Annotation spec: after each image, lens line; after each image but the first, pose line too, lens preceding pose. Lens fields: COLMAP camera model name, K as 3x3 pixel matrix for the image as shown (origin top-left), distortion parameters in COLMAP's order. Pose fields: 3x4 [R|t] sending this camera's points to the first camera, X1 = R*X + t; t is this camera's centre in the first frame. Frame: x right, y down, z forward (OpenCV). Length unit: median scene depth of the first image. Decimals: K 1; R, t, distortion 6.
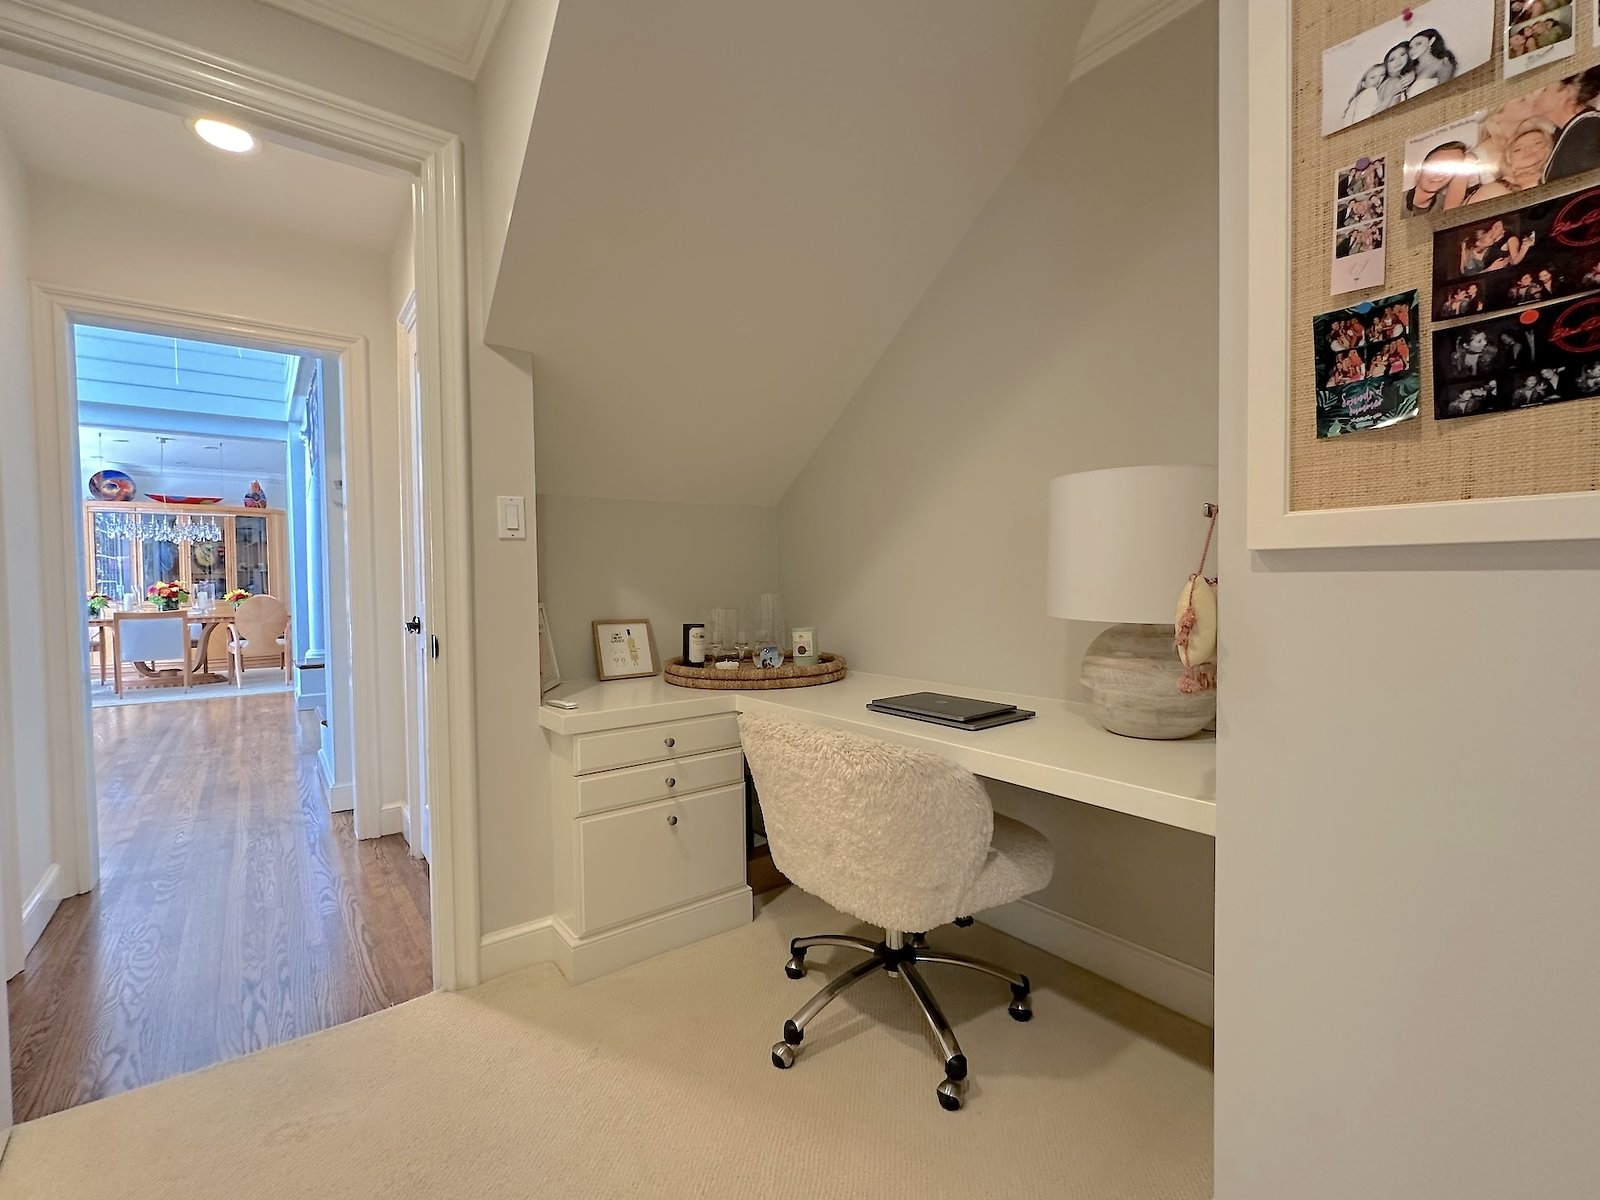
lens RADIAL K [[709.8, 0, 795.5], [0, 709.8, 598.8], [0, 0, 1]] dist [-0.004146, -0.000452]
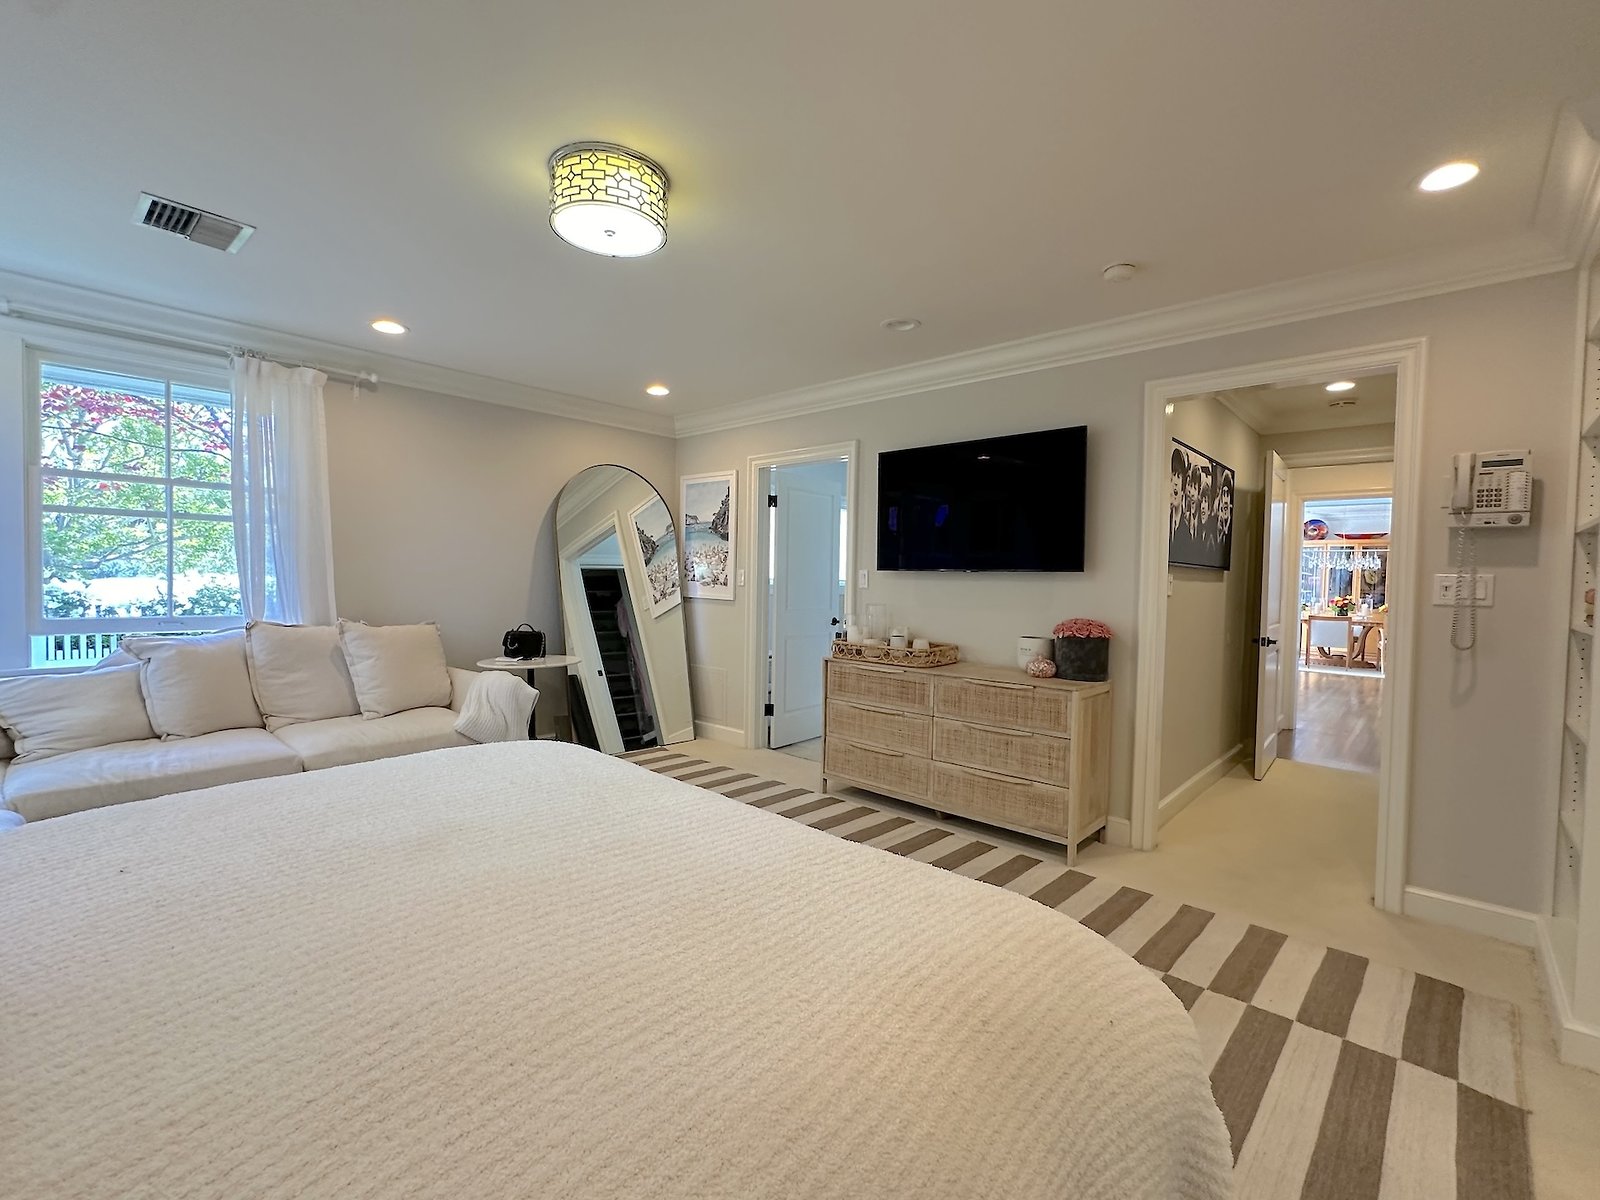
lens RADIAL K [[709.8, 0, 795.9], [0, 709.8, 603.2], [0, 0, 1]] dist [-0.004146, -0.000452]
pose [[0.174453, 0.048619, -0.983464, 0.378222], [-0.045374, 0.998116, 0.041295, -0.019229], [0.983619, 0.037419, 0.176331, -0.394042]]
